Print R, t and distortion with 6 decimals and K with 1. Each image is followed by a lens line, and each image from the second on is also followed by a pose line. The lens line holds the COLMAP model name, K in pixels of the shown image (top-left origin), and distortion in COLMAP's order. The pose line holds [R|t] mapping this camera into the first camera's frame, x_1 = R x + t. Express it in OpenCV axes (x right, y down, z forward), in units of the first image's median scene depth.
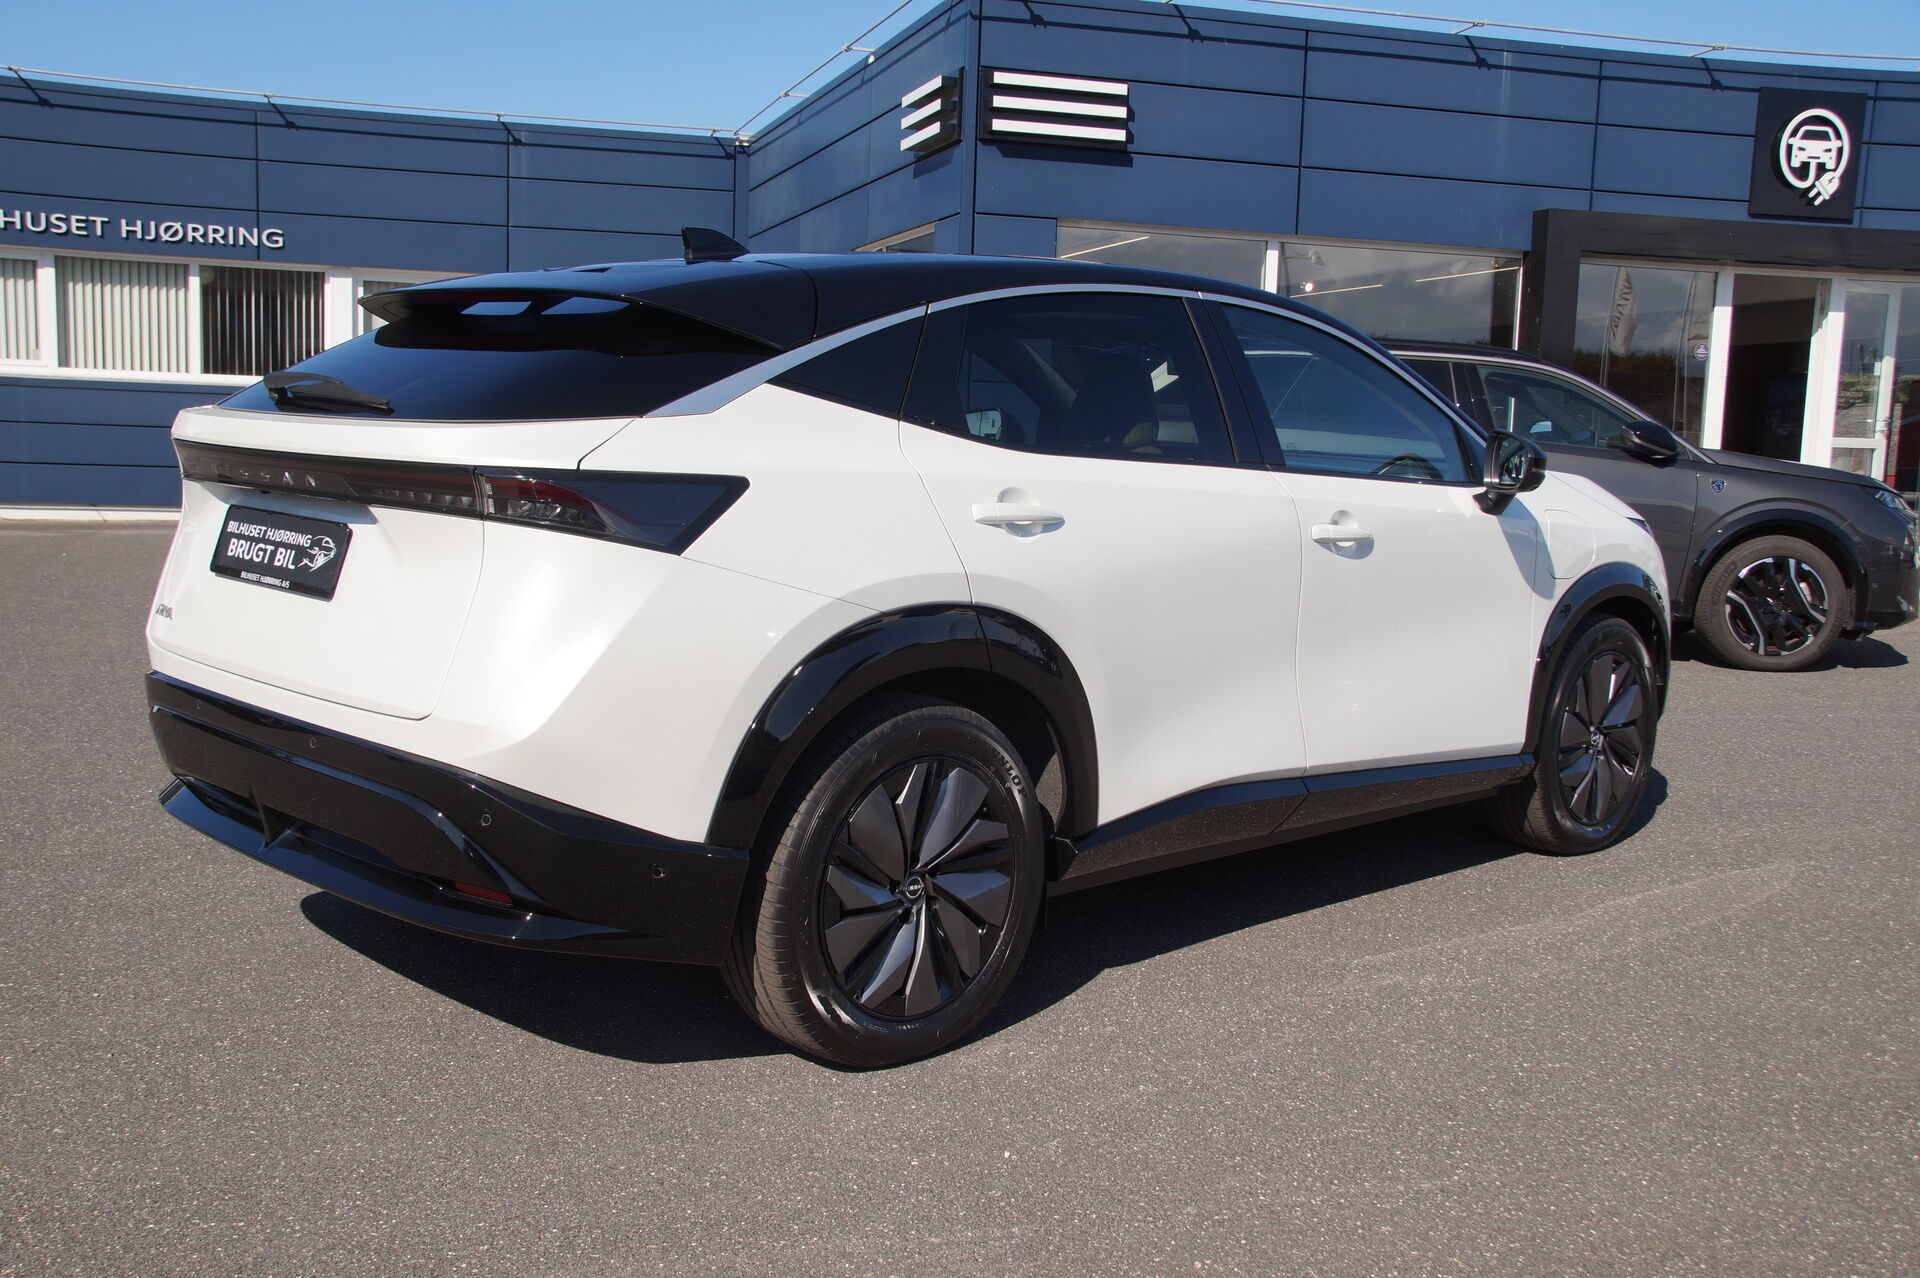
lens RADIAL K [[1899.2, 0, 960.0], [0, 1899.2, 639.0], [0, 0, 1]] dist [-0.025518, 0.168415]
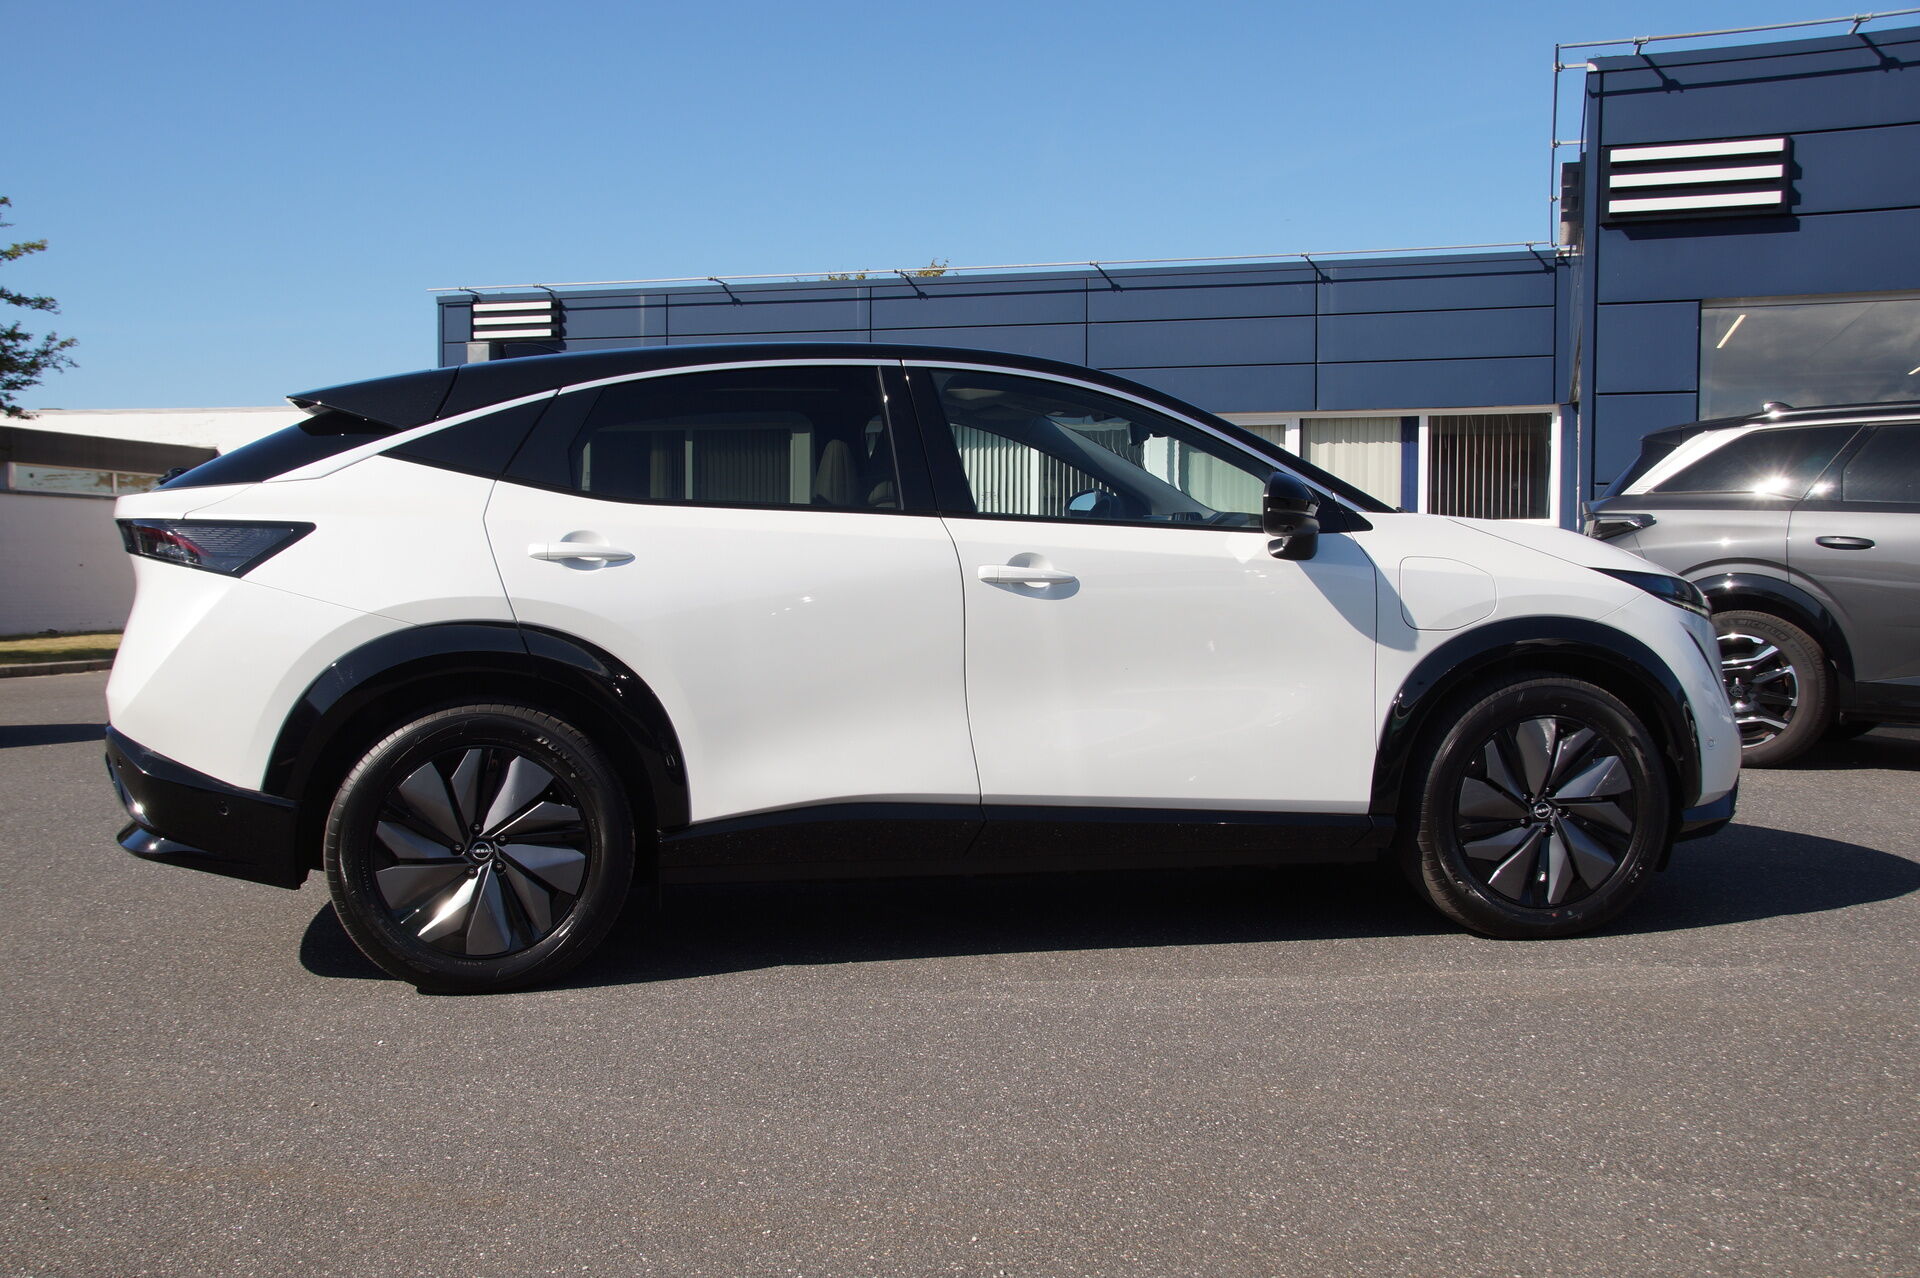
lens RADIAL K [[2037.2, 0, 960.0], [0, 2037.2, 639.0], [0, 0, 1]] dist [-0.042029, 0.461115]
pose [[0.837282, -0.010100, -0.546679, 0.788866], [-0.036922, 0.996503, -0.074960, 0.066088], [0.545524, 0.082947, 0.833981, 0.040085]]
